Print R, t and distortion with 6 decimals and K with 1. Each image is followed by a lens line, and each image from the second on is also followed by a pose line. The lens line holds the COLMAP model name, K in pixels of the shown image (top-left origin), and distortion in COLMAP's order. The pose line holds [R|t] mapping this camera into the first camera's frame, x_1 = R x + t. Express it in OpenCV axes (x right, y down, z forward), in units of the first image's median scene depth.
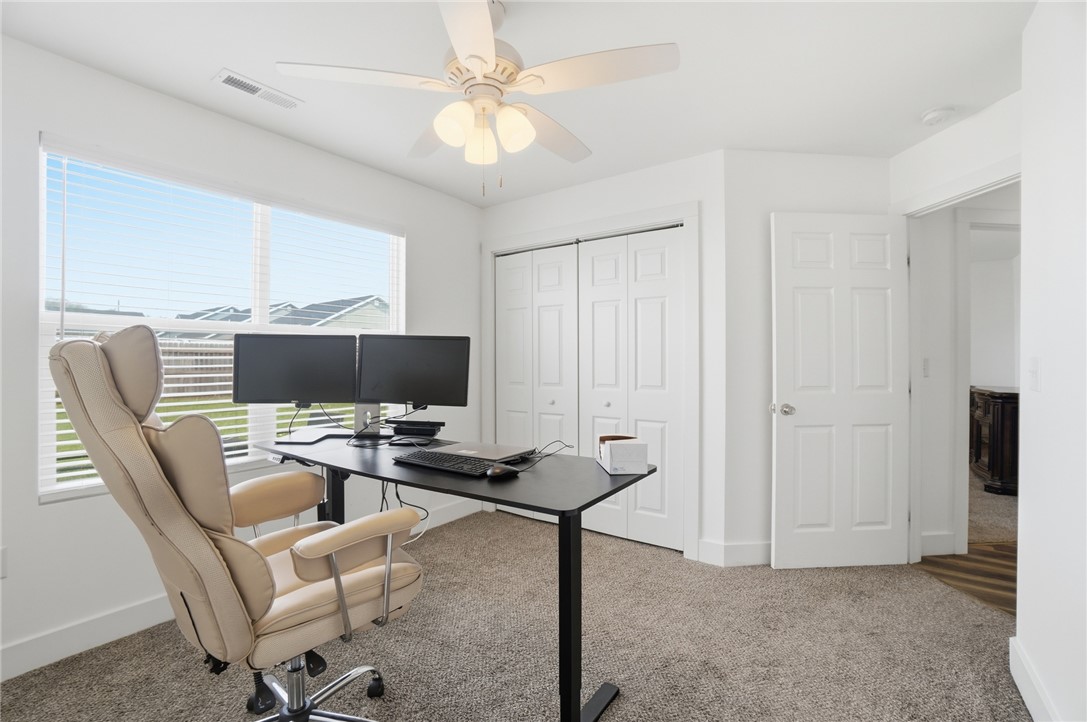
lens RADIAL K [[484.5, 0, 536.9], [0, 484.5, 359.2], [0, 0, 1]] dist [-0.061458, 0.023159]
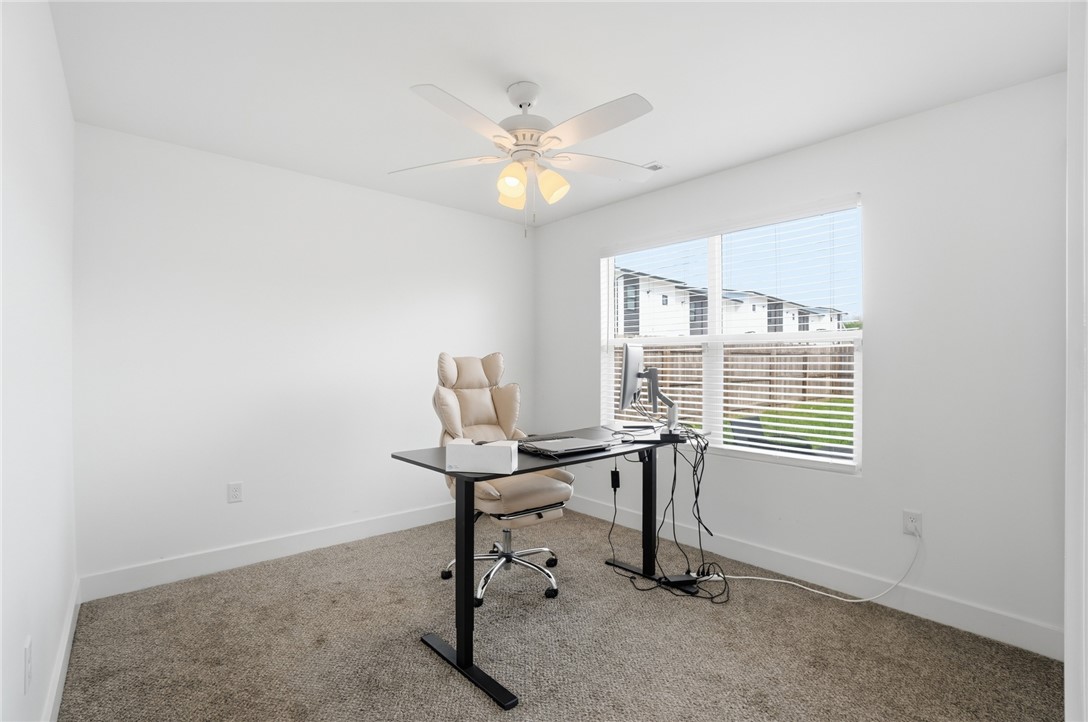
lens RADIAL K [[484.9, 0, 537.4], [0, 484.9, 359.2], [0, 0, 1]] dist [-0.061458, 0.023159]
pose [[-0.191909, 0.003197, -0.981407, 0.648118], [-0.004262, 0.999983, 0.004090, -0.017599], [0.981403, 0.004968, -0.191892, 0.720096]]
